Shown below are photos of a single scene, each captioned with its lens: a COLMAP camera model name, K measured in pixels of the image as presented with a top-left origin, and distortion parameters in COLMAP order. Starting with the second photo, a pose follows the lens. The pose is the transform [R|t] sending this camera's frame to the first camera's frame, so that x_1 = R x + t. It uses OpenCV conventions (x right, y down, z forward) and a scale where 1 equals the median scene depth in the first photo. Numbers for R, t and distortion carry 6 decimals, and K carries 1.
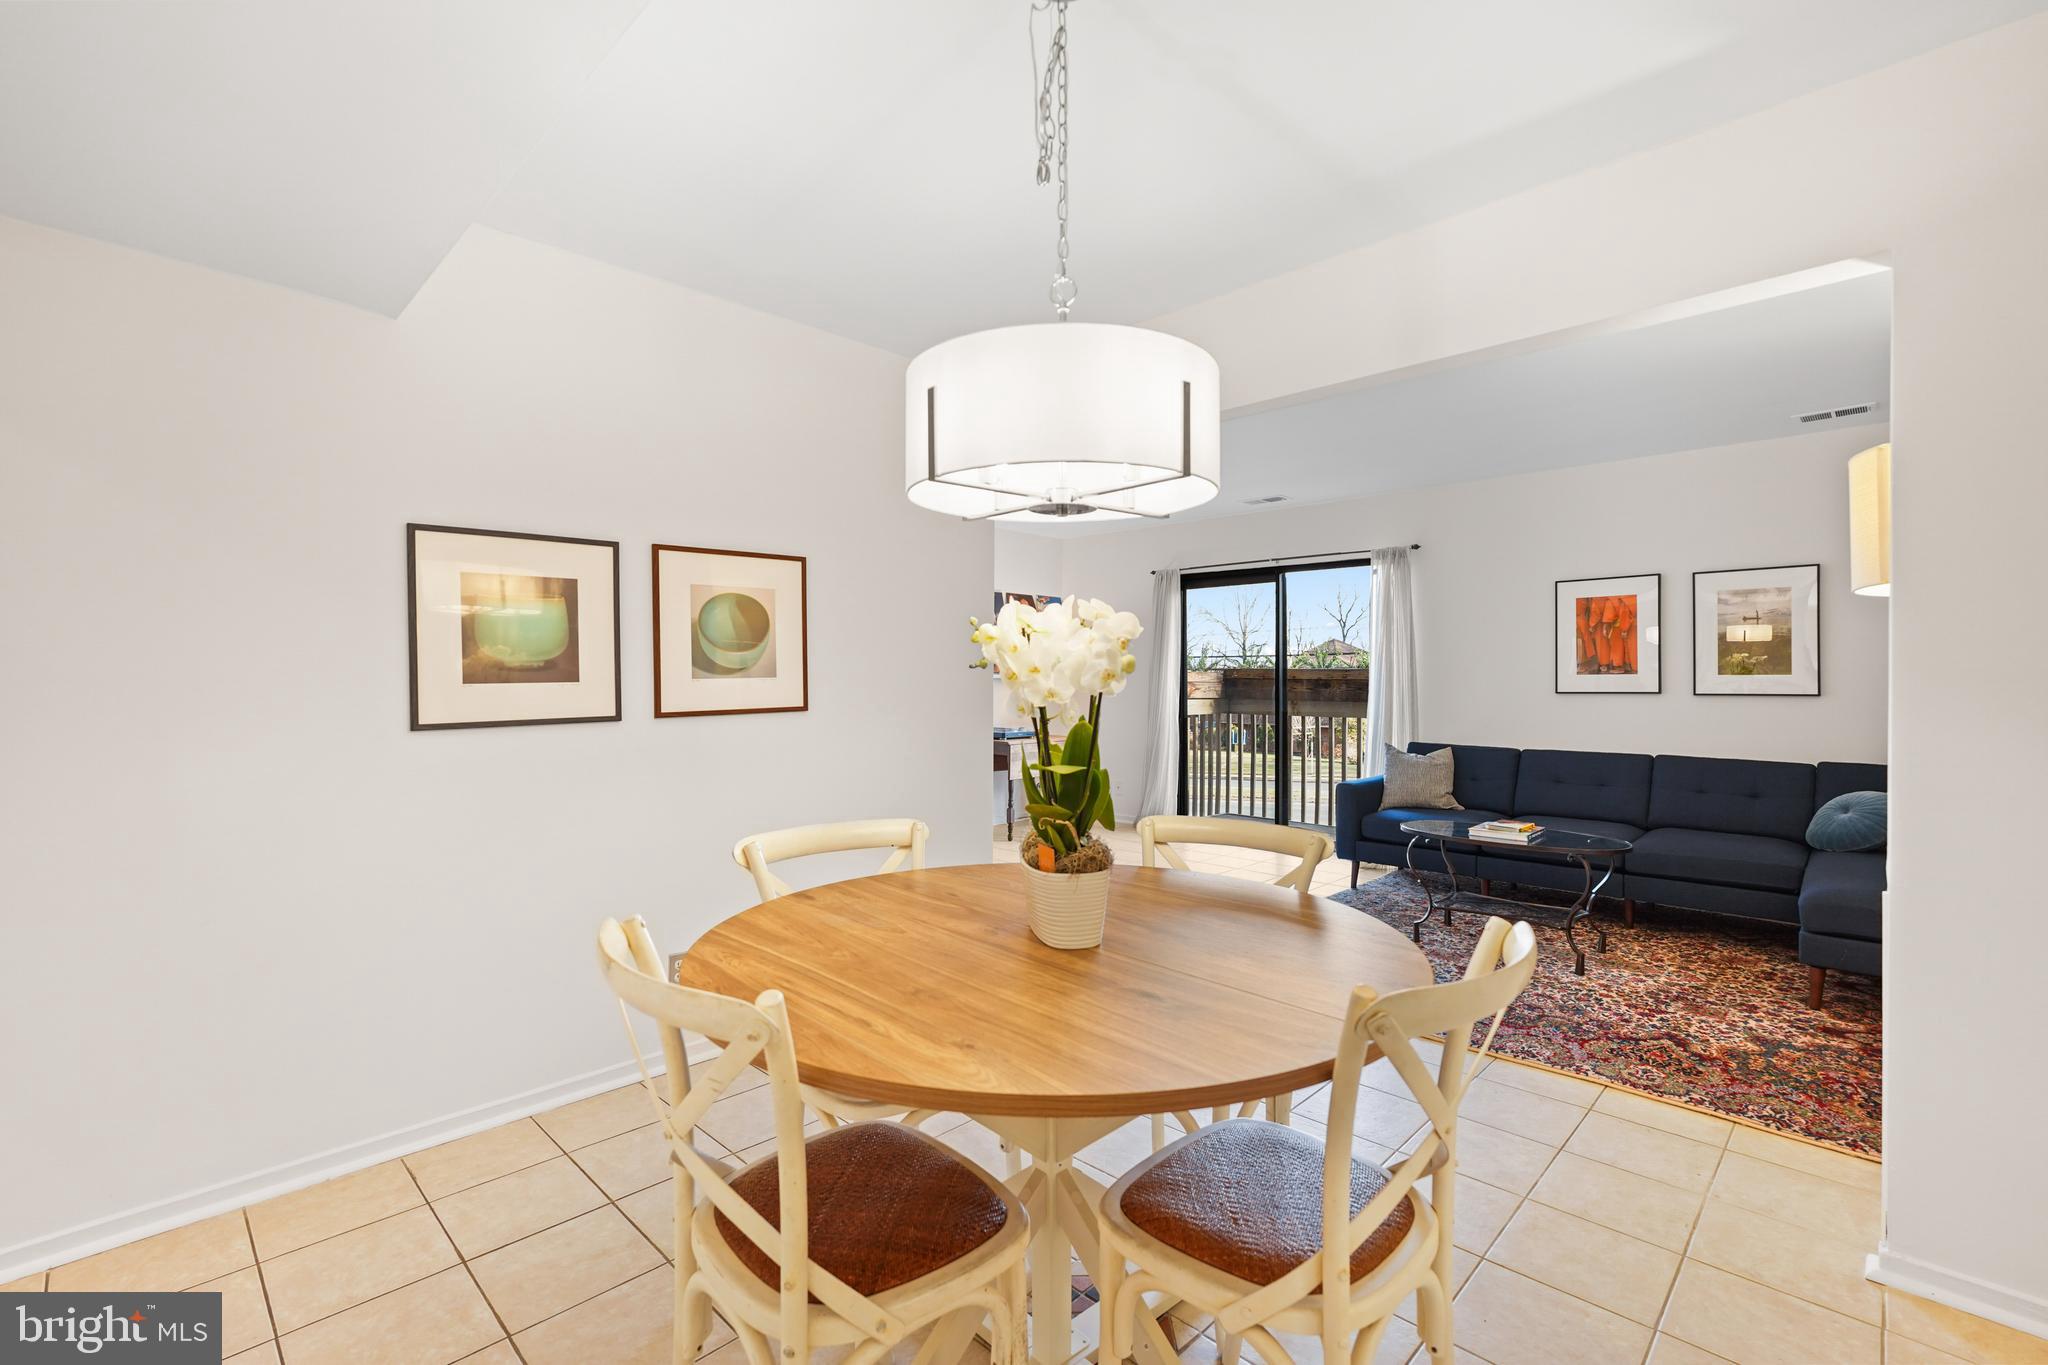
lens RADIAL K [[907.3, 0, 1028.2], [0, 907.3, 682.0], [0, 0, 1]] dist [-0.003606, 0.001879]
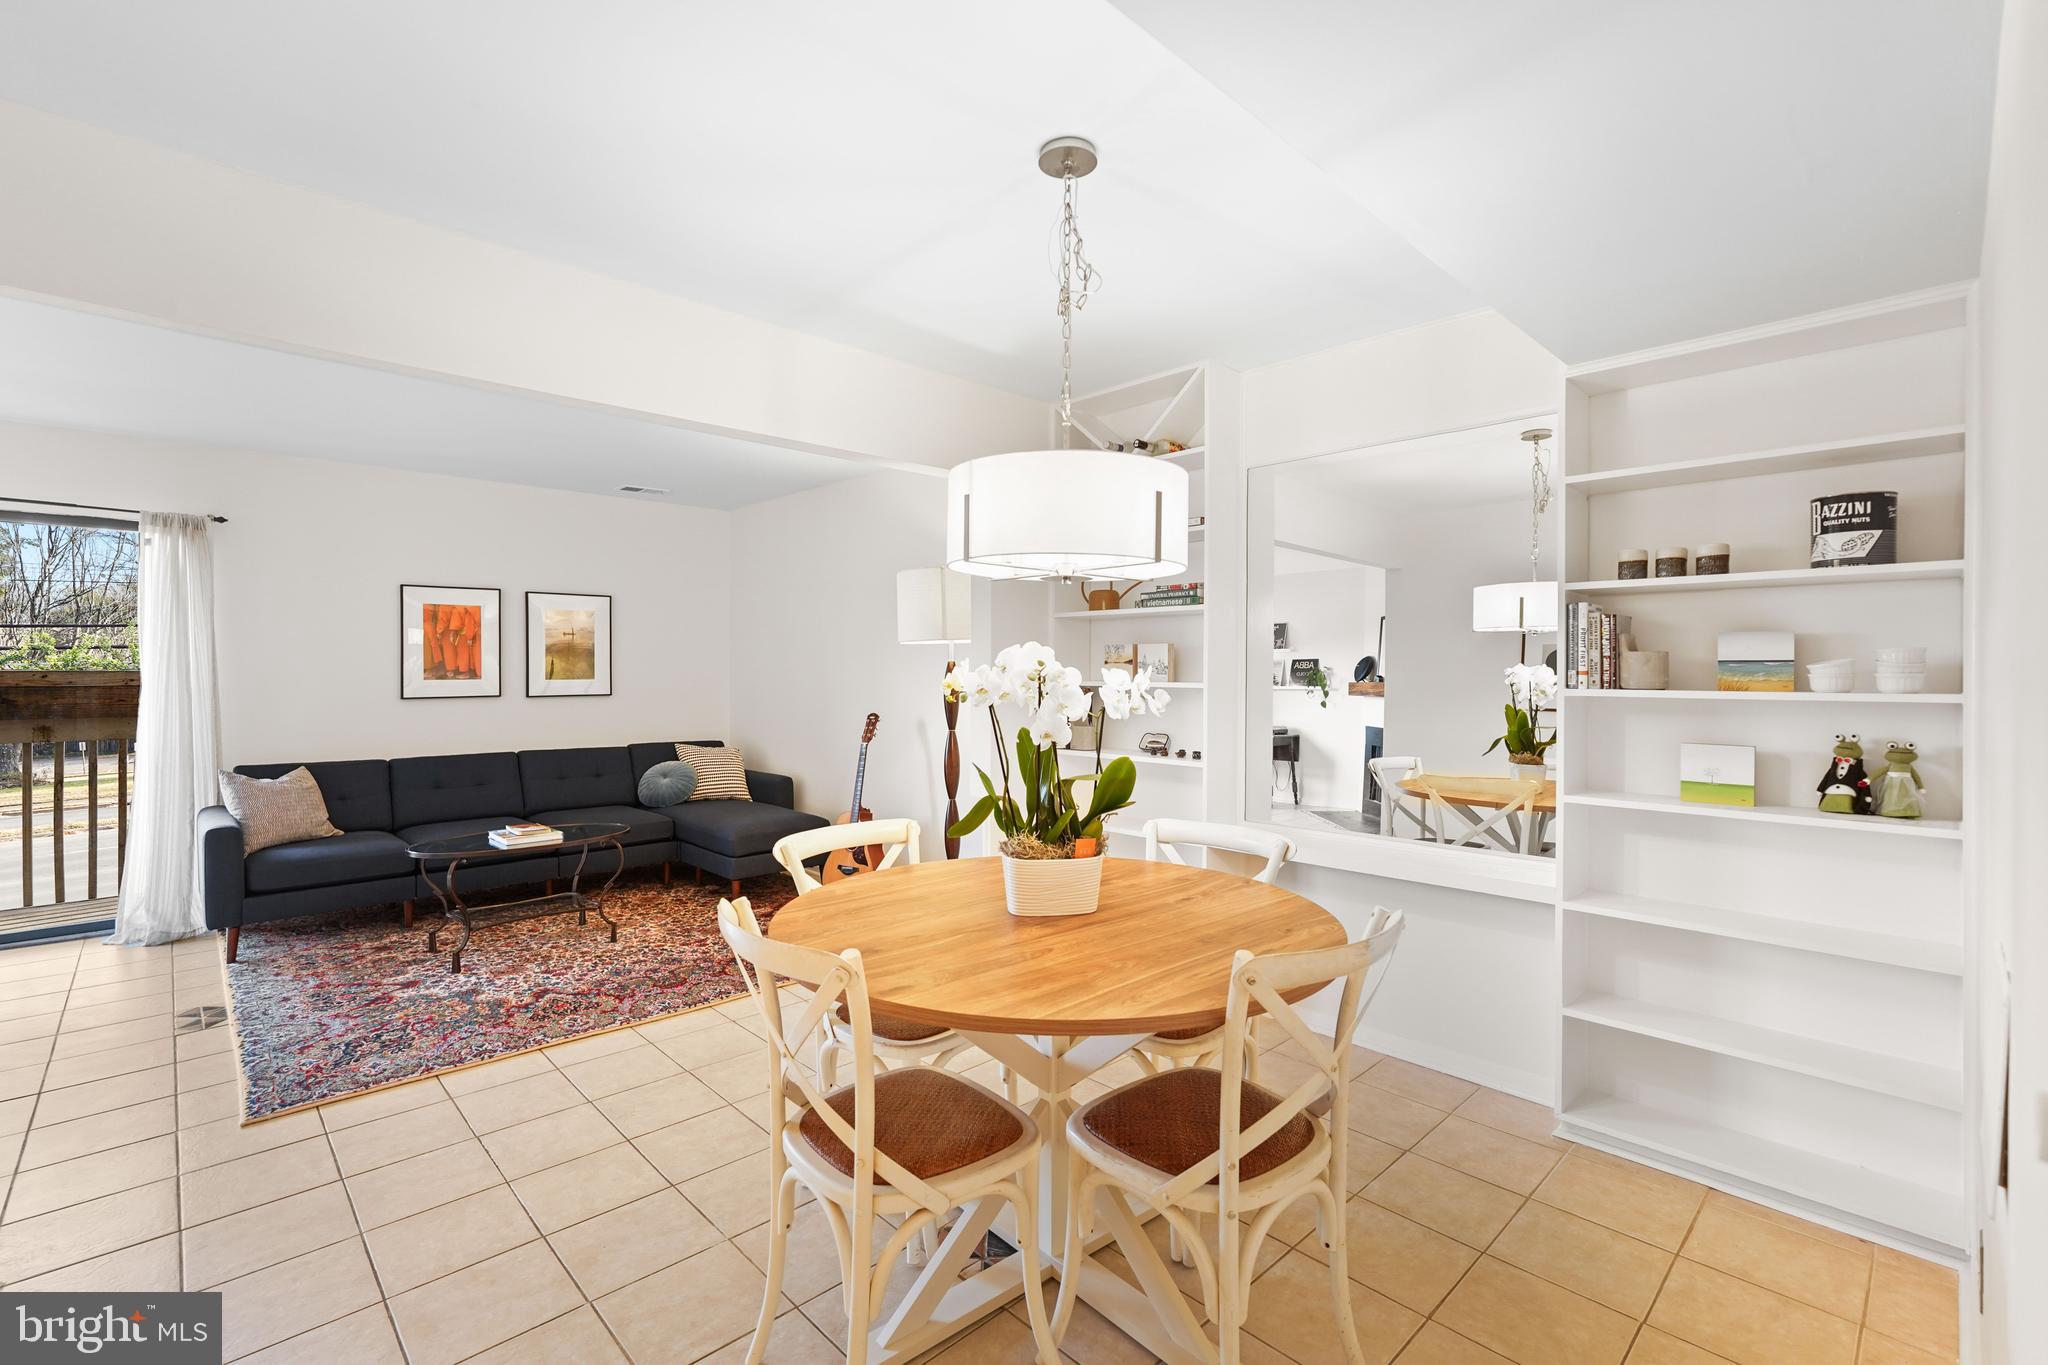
lens RADIAL K [[907.3, 0, 1016.8], [0, 907.3, 670.4], [0, 0, 1]] dist [-0.003606, 0.001879]
pose [[0.042925, -0.001578, 0.999077, -0.477728], [0.003013, 0.999994, 0.001450, -0.023493], [-0.999074, 0.002948, 0.042930, 0.385970]]
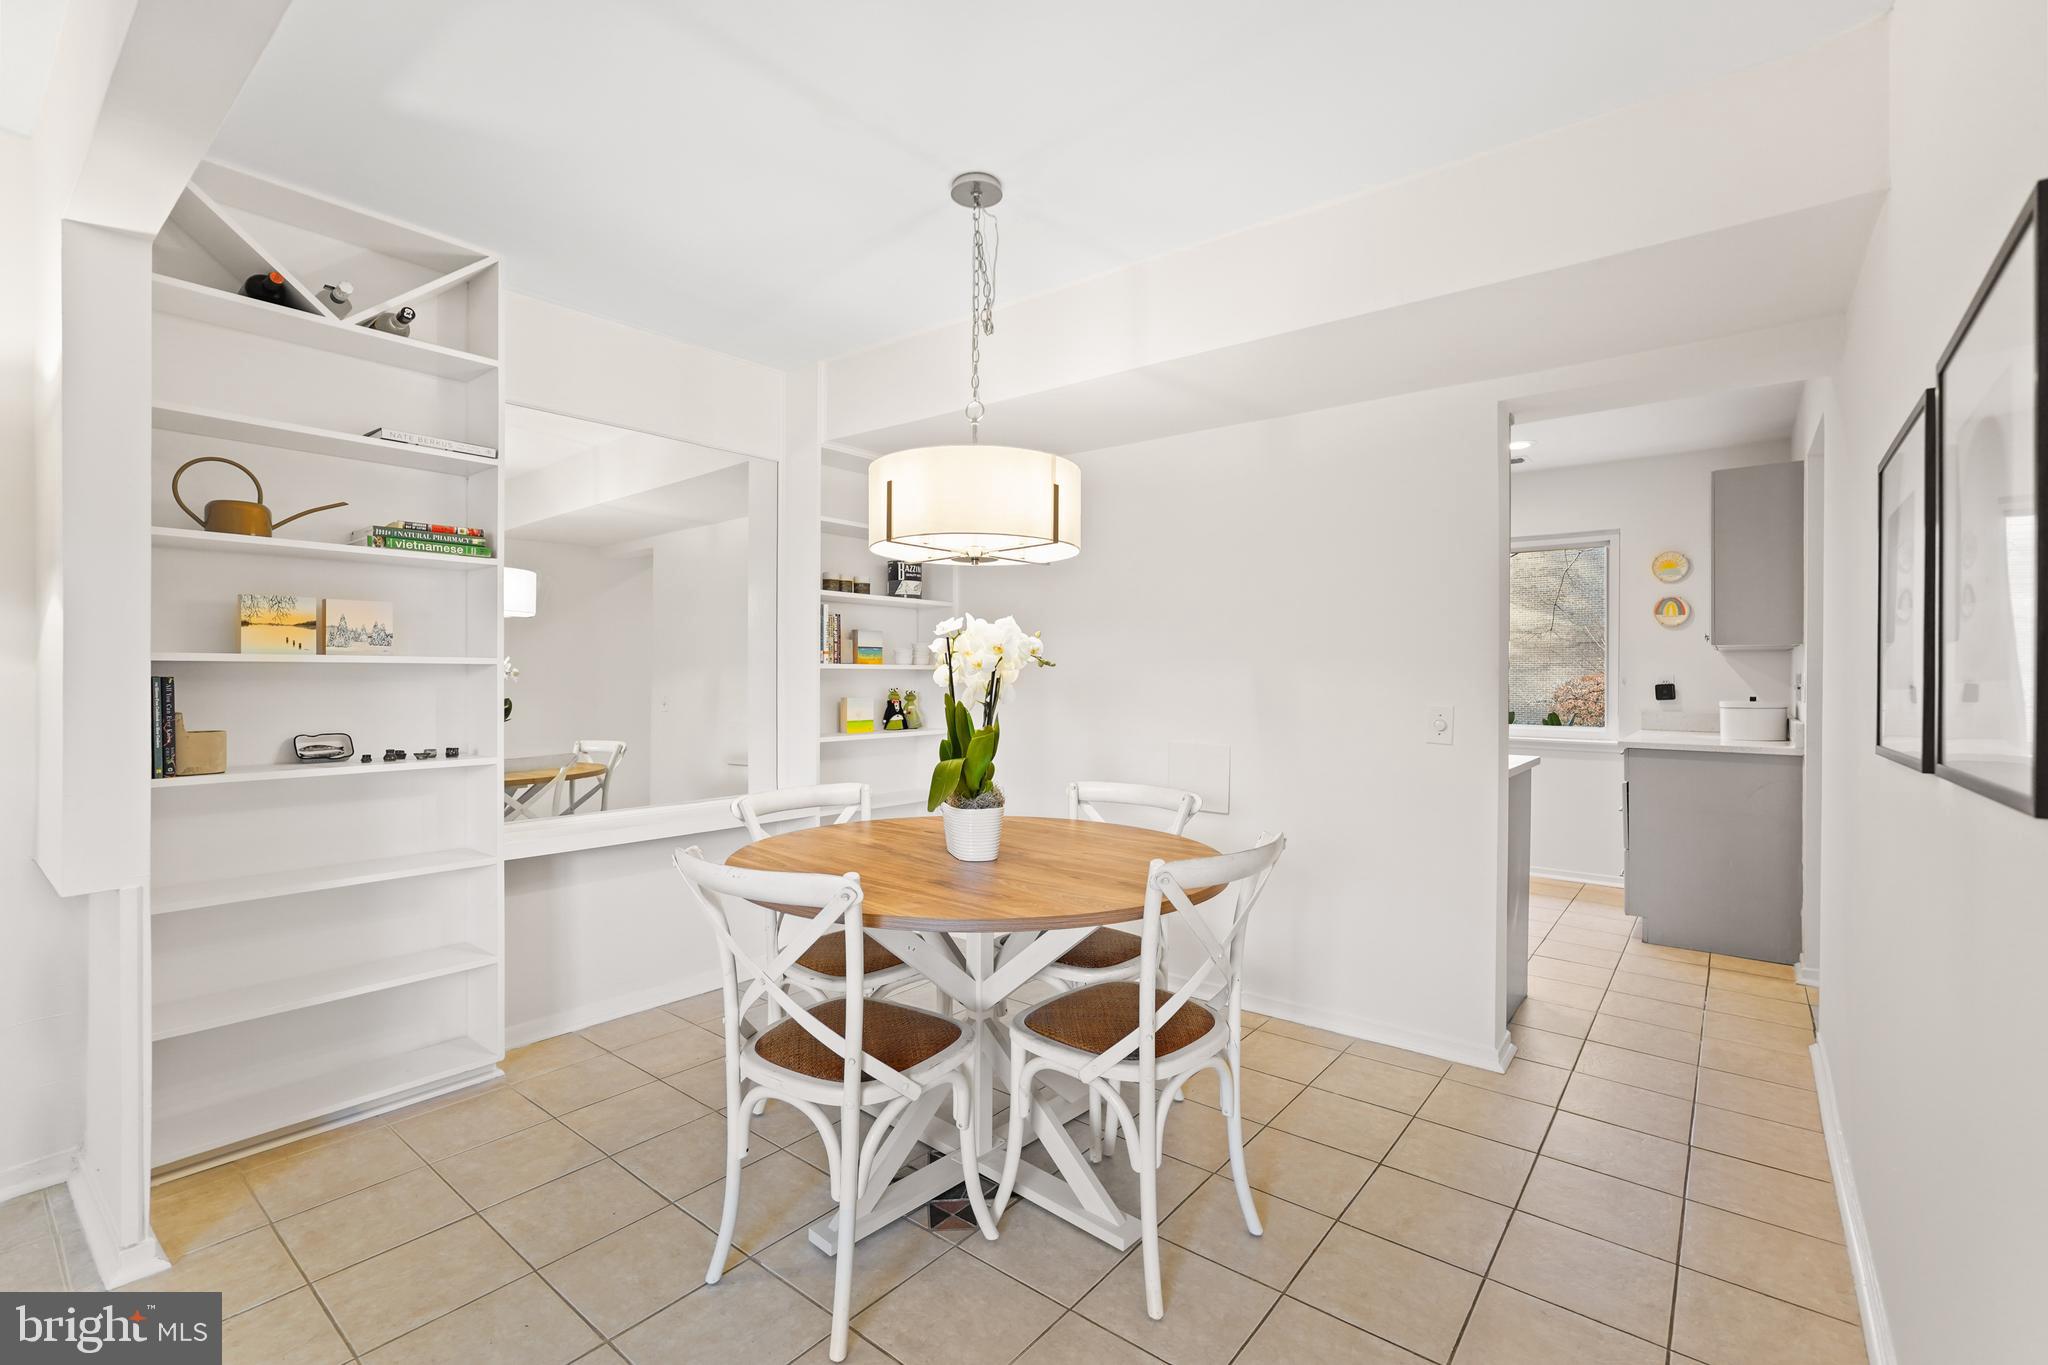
lens RADIAL K [[907.3, 0, 1026.8], [0, 907.3, 679.7], [0, 0, 1]] dist [-0.003606, 0.001879]
pose [[-0.995265, -0.005878, -0.097025, 0.037893], [-0.007018, 0.999910, 0.011414, -0.004273], [0.096949, 0.012041, -0.995217, 0.946963]]
